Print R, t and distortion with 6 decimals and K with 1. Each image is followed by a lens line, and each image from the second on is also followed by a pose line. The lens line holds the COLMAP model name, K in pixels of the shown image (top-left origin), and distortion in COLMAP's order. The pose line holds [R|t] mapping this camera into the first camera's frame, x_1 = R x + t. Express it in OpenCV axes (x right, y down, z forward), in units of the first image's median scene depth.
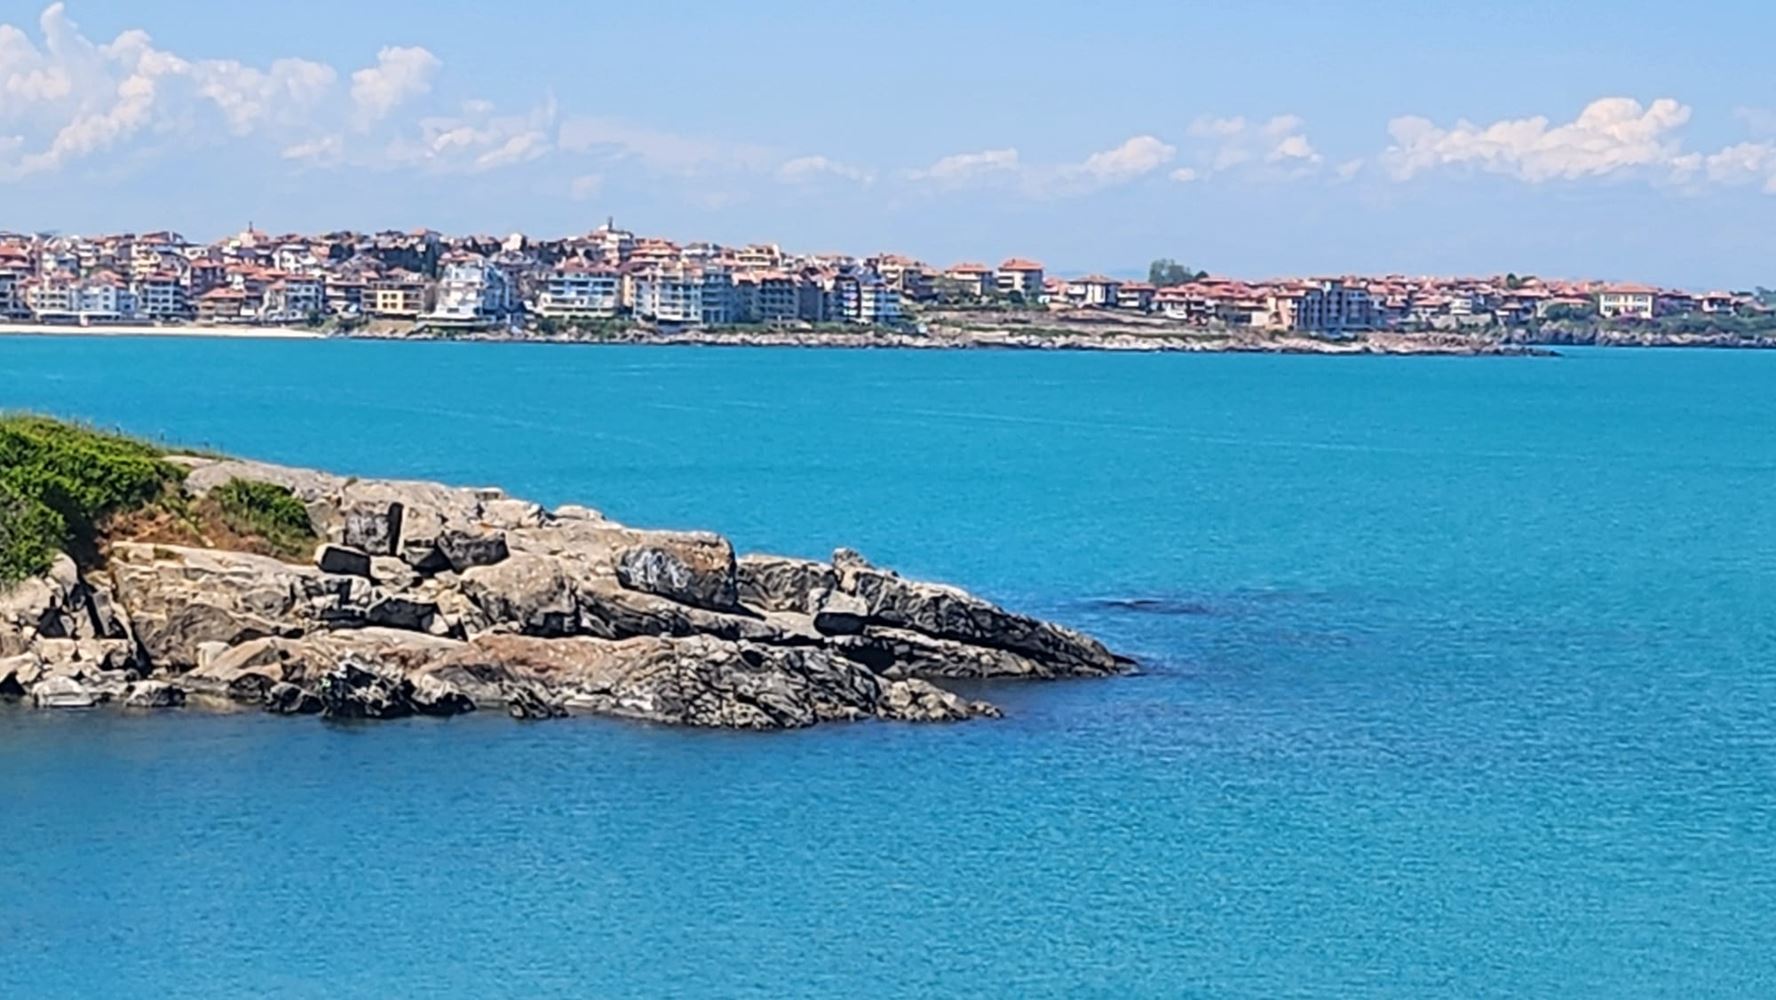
lens RADIAL K [[2495.7, 0, 896.6], [0, 2495.7, 497.4], [0, 0, 1]] dist [0.159801, -0.452810]
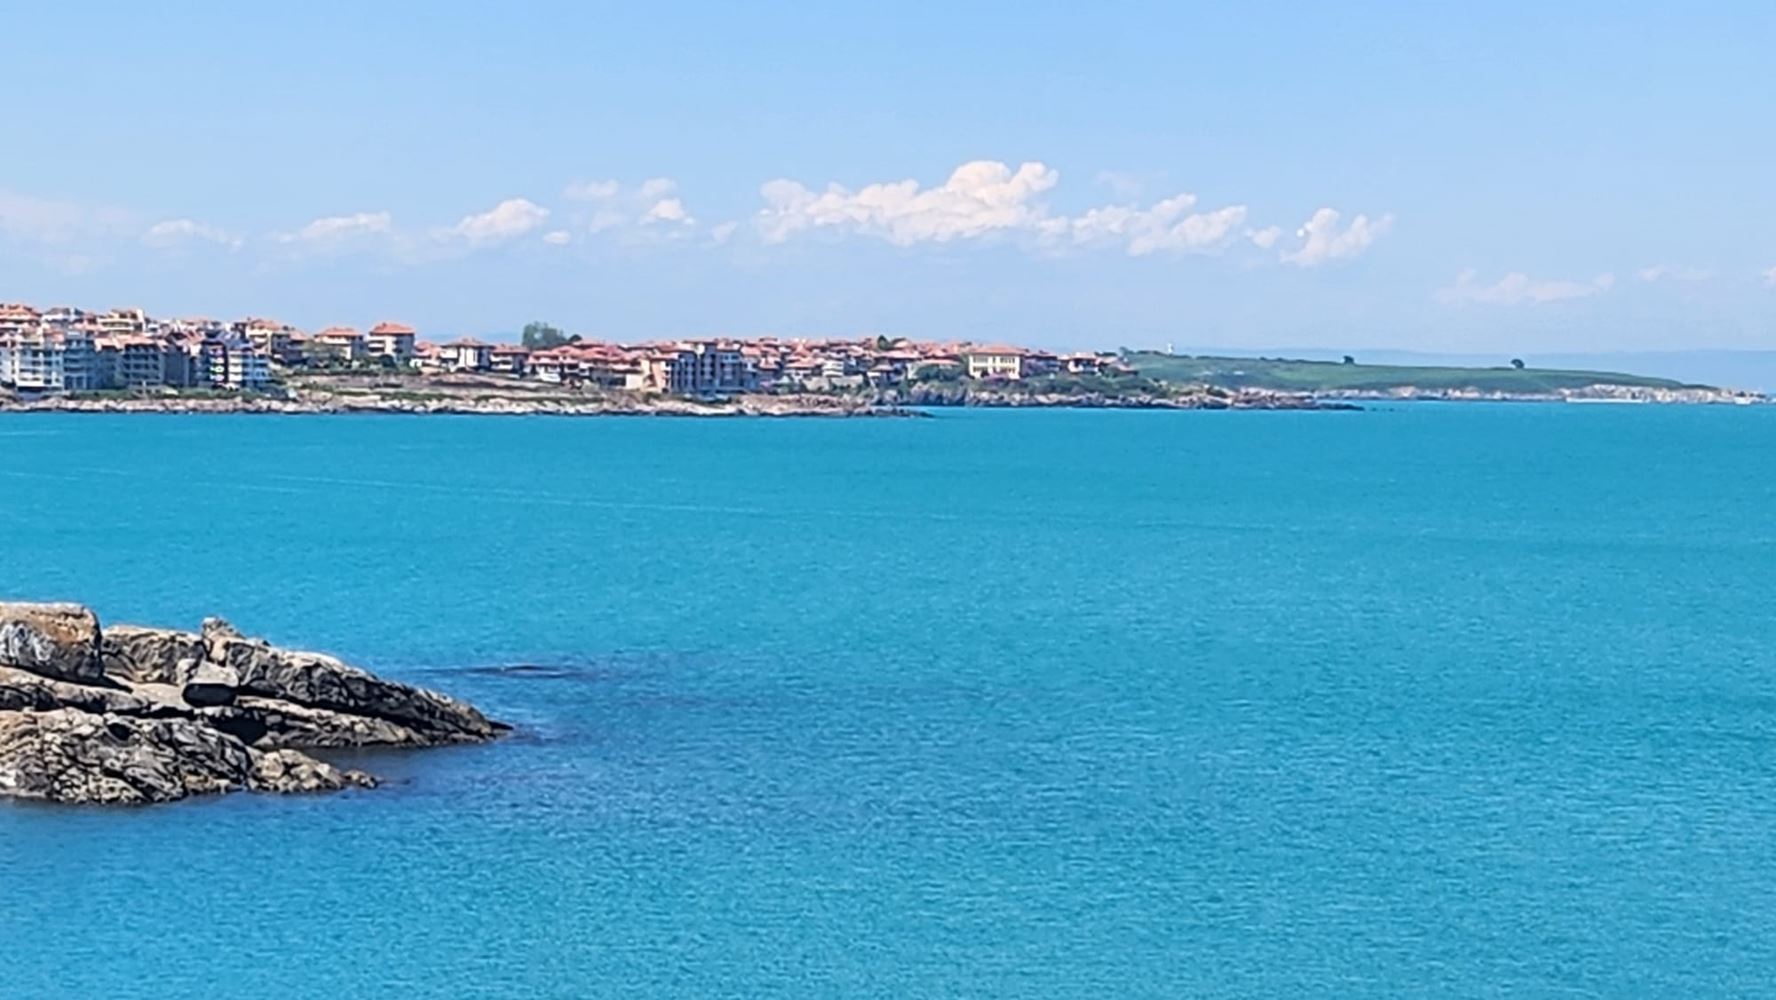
lens RADIAL K [[2495.7, 0, 896.6], [0, 2495.7, 497.4], [0, 0, 1]] dist [0.159801, -0.452810]
pose [[0.998994, -0.011707, 0.043285, 0.205198], [0.011984, 0.999909, -0.006148, -0.017624], [-0.043209, 0.006661, 0.999044, -0.001781]]
